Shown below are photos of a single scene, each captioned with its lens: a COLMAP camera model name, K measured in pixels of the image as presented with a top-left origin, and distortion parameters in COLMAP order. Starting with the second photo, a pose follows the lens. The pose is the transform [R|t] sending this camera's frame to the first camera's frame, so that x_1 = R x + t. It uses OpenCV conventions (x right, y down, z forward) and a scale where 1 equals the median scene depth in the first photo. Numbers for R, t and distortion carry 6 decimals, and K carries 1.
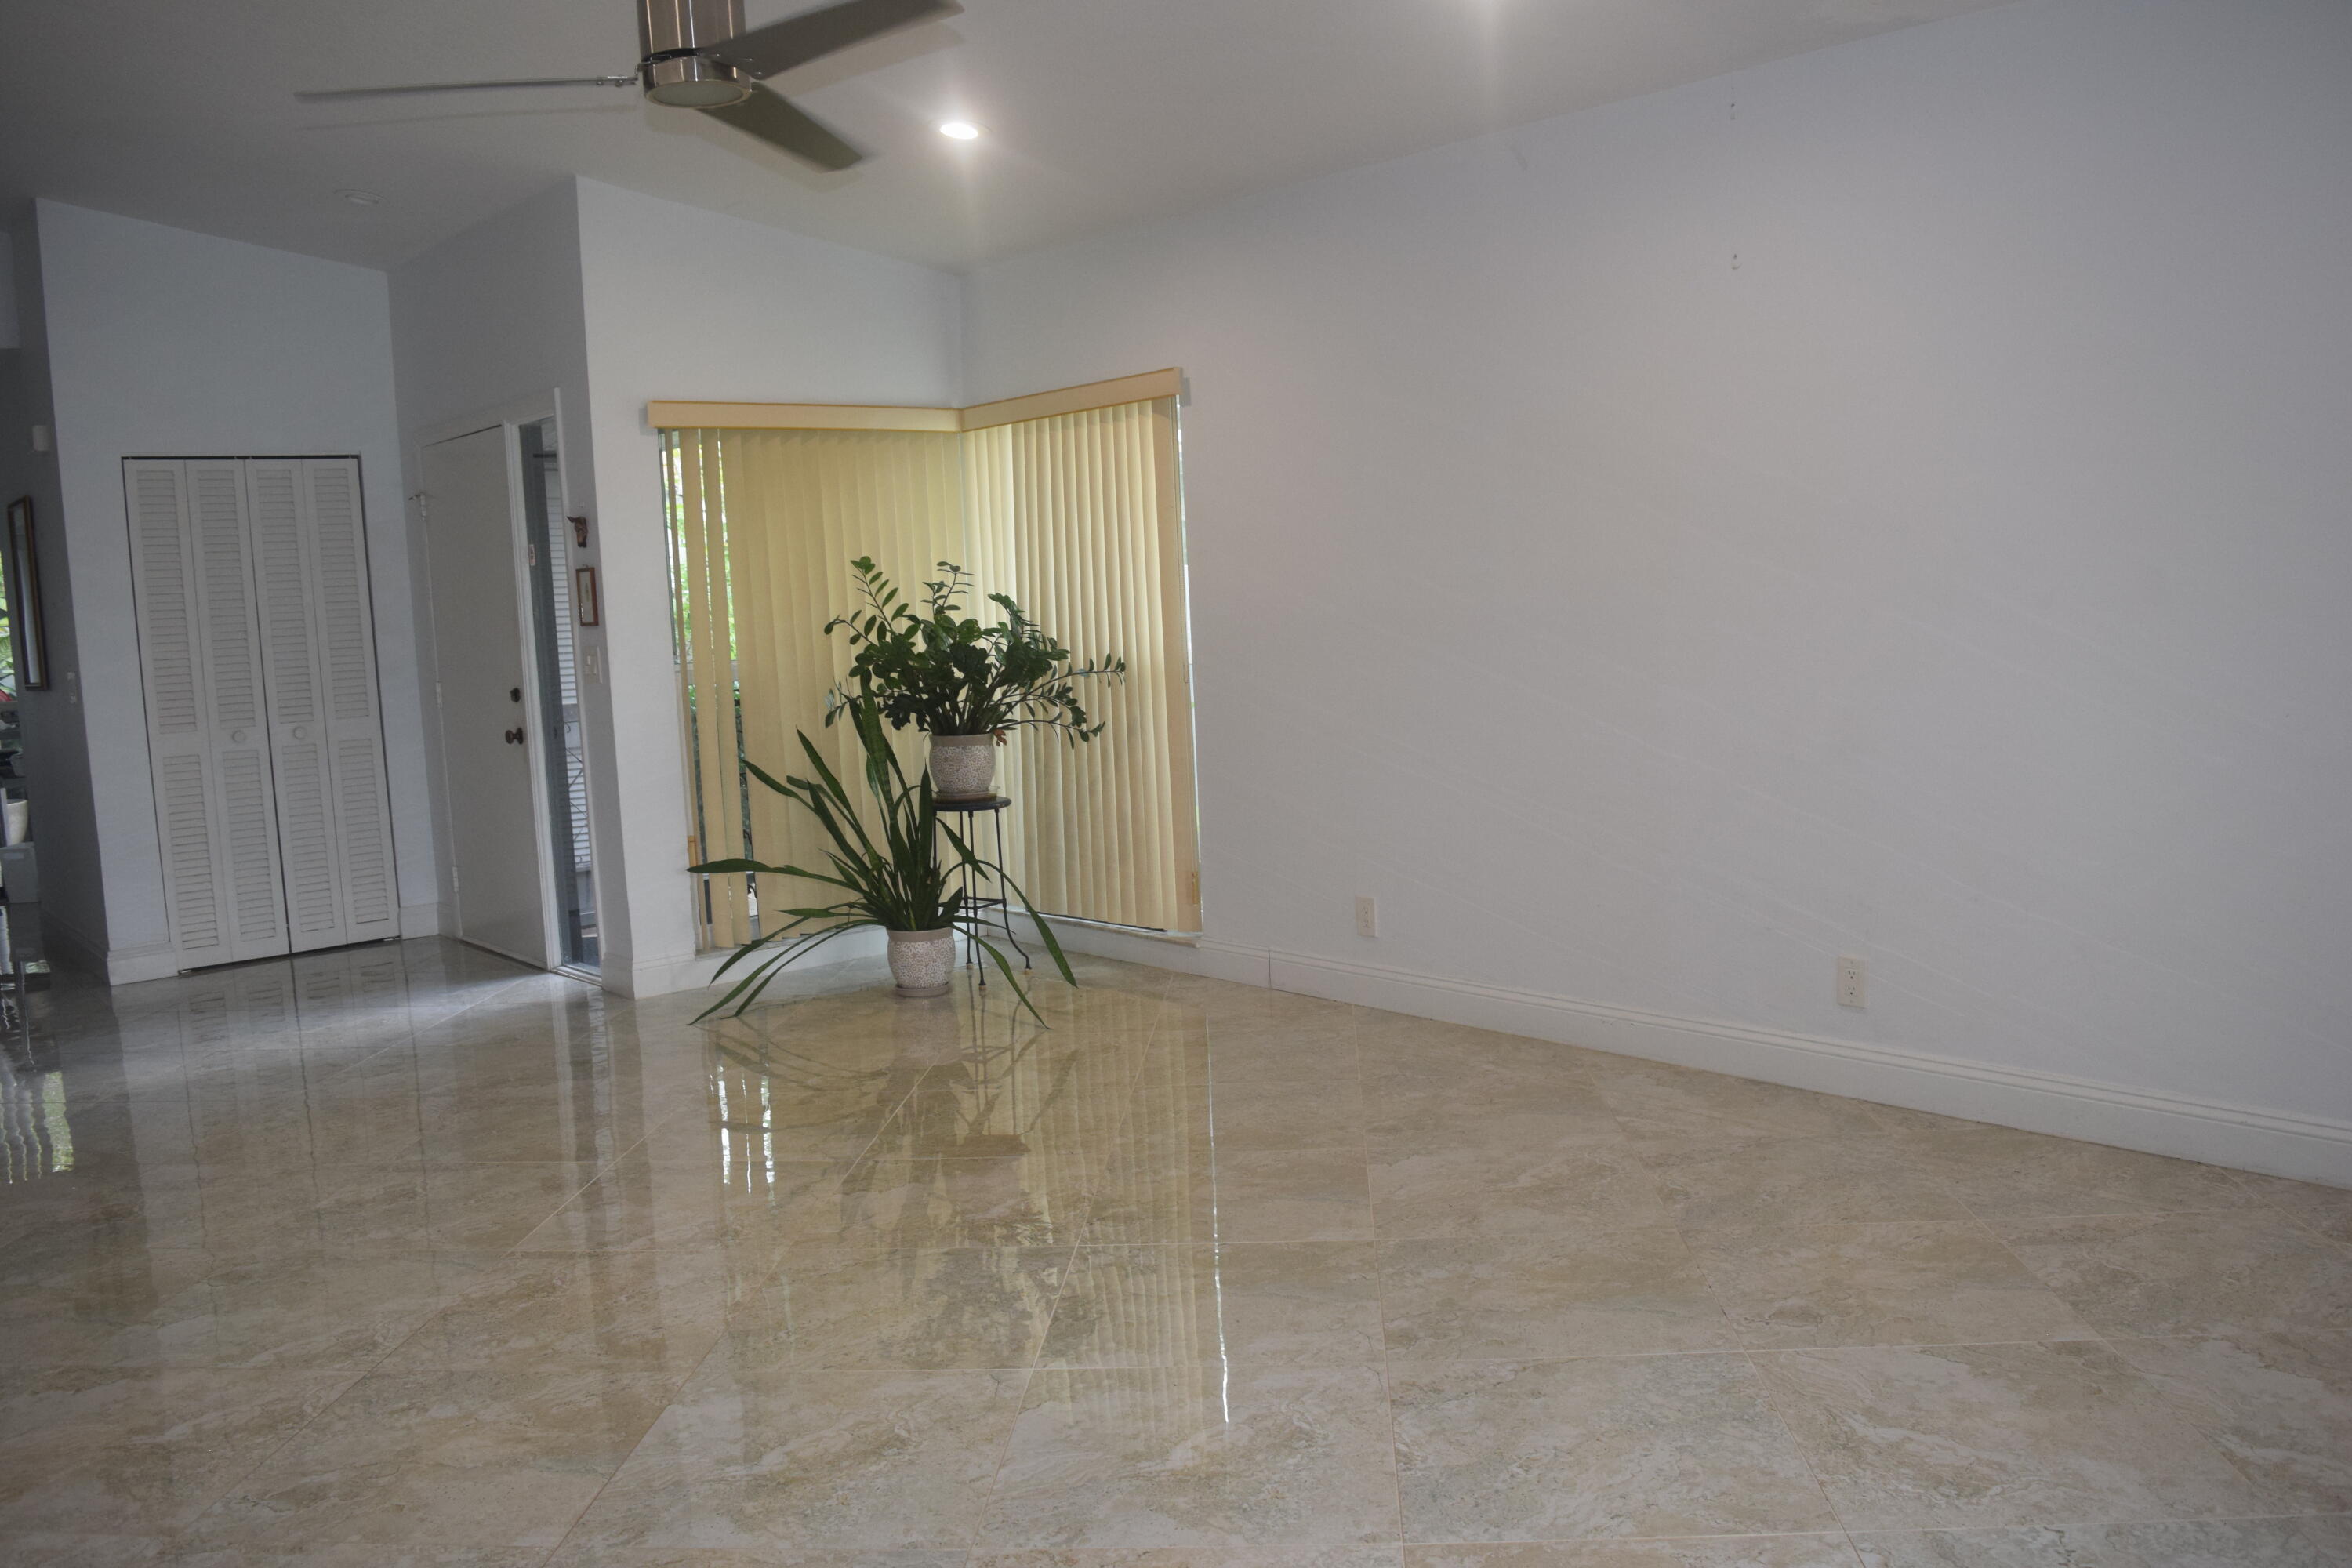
lens RADIAL K [[1861.7, 0, 1176.5], [0, 1861.7, 784.7], [0, 0, 1]] dist [-0.097997, 0.024354]
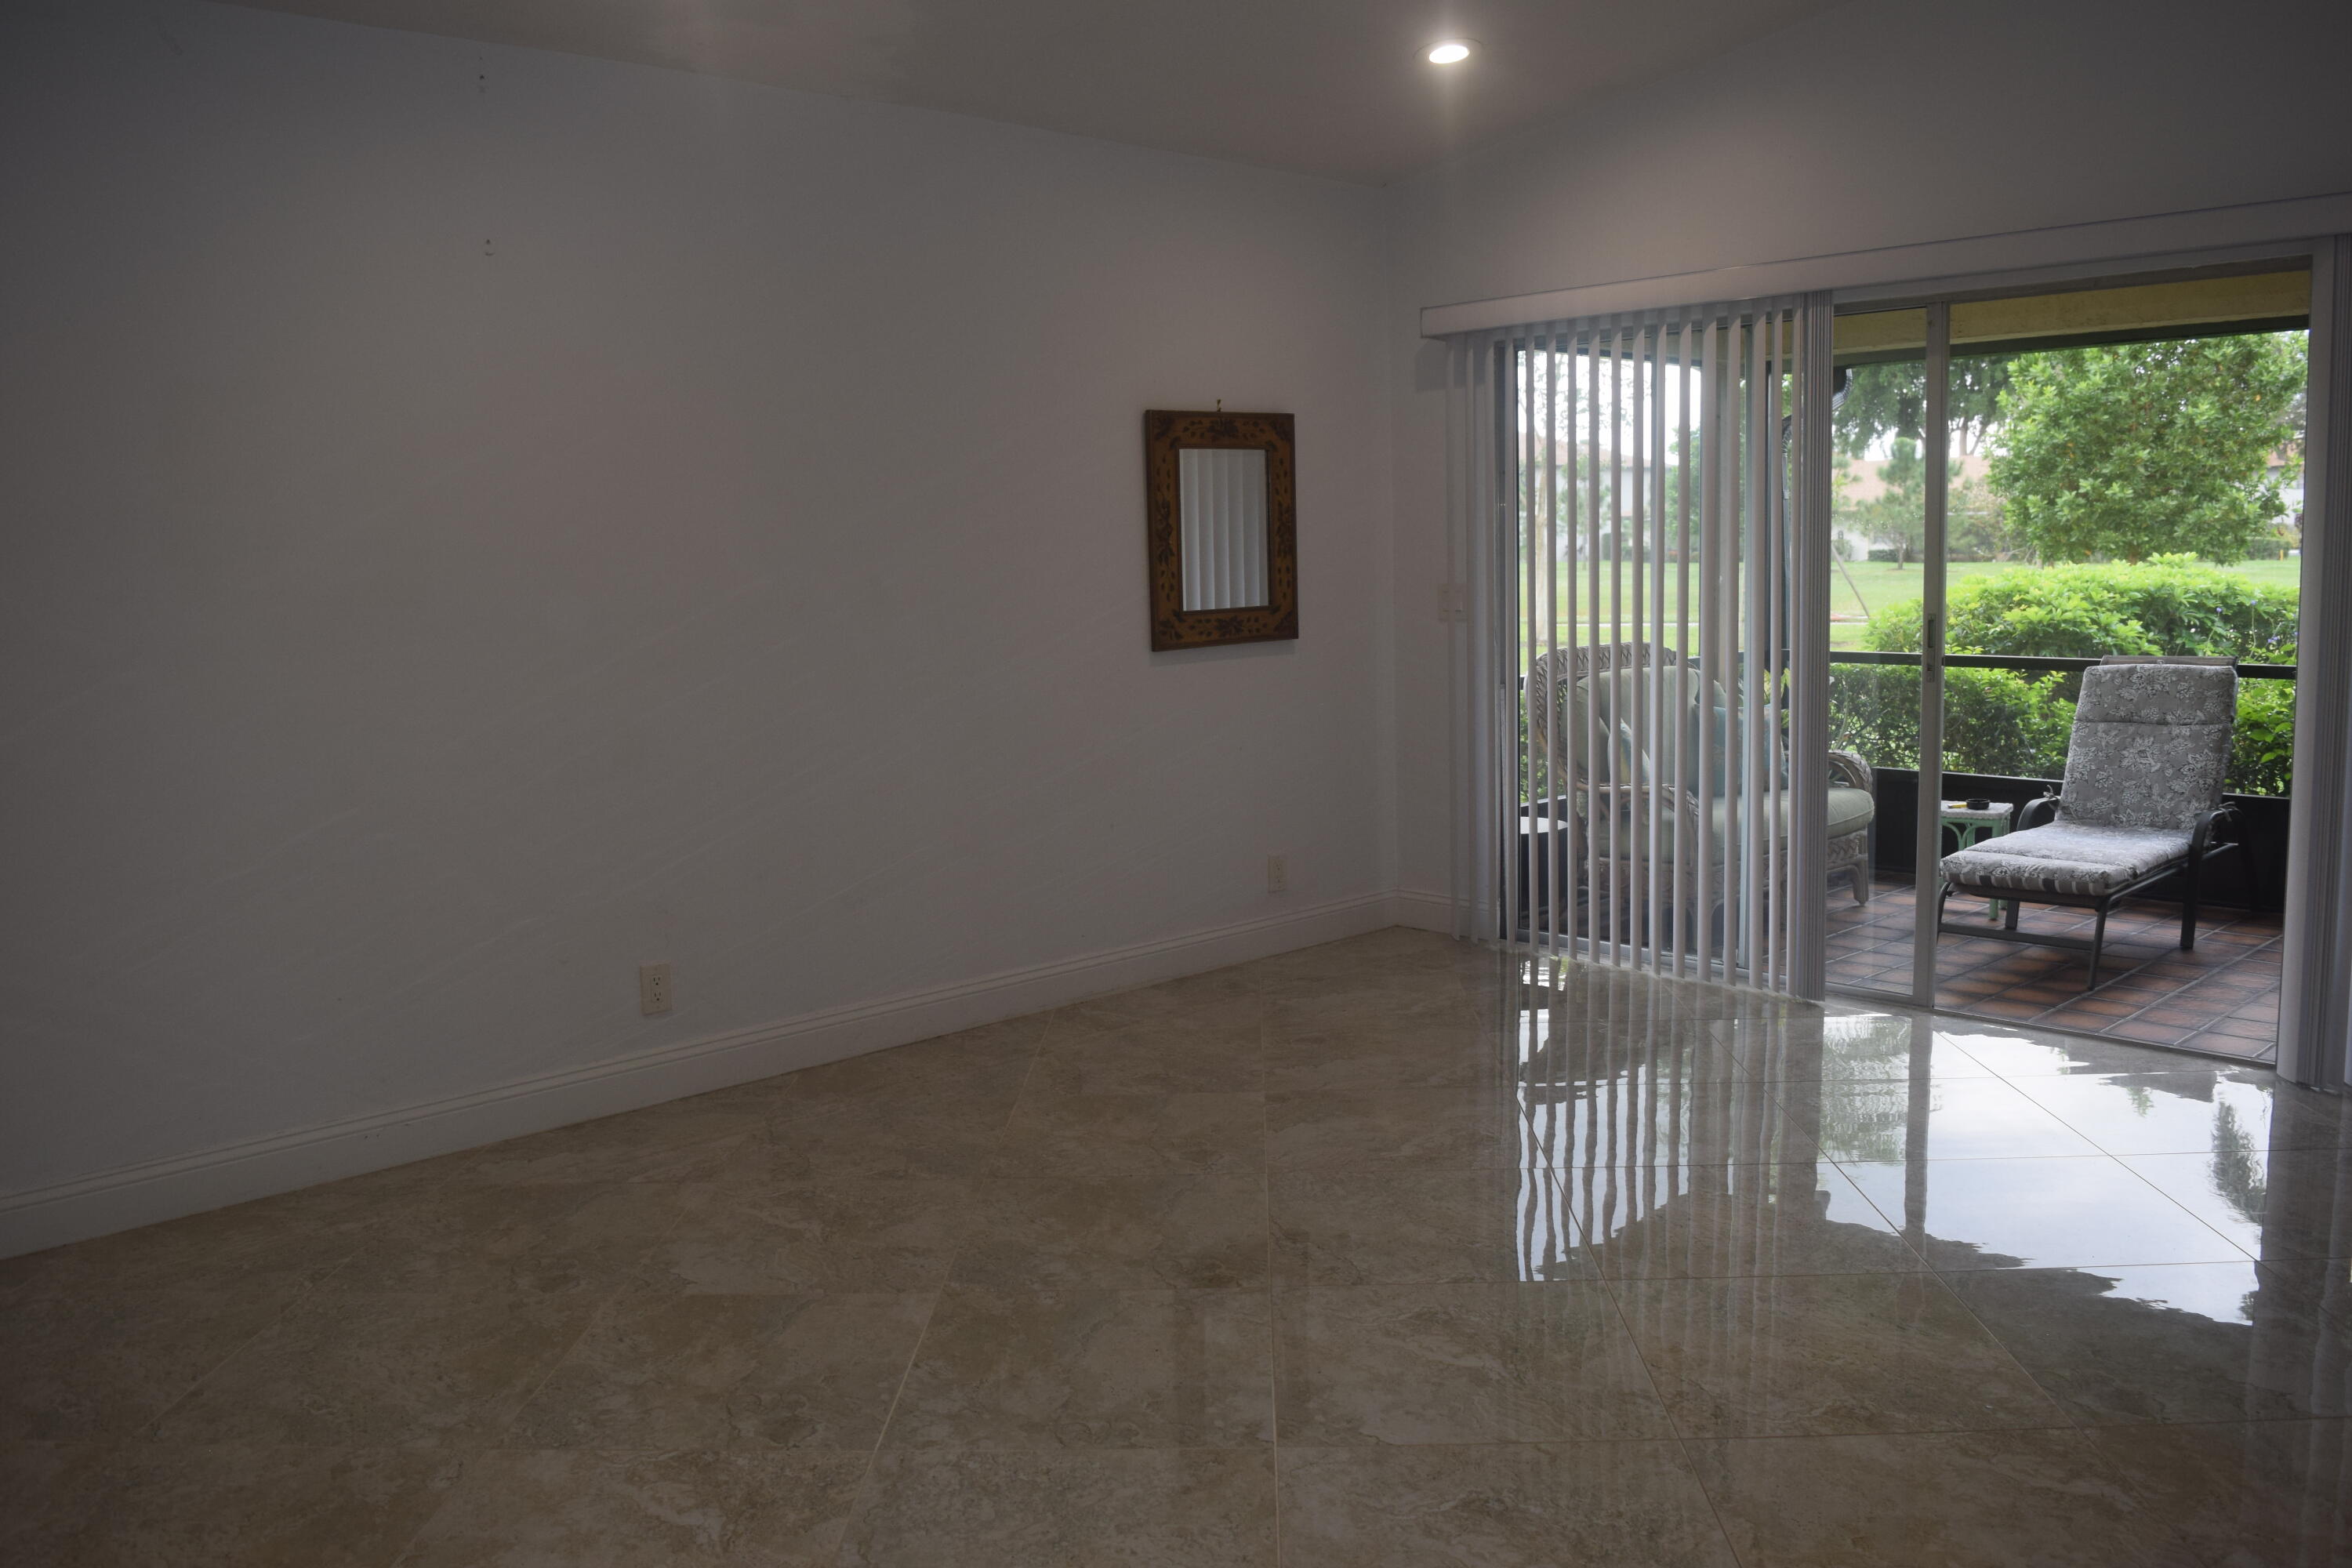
lens RADIAL K [[1861.7, 0, 1176.7], [0, 1861.7, 785.0], [0, 0, 1]] dist [-0.097997, 0.024354]
pose [[-0.033594, -0.083181, 0.995968, -0.688203], [0.139976, 0.986317, 0.087096, -0.055090], [-0.989585, 0.142337, -0.021491, 0.769730]]
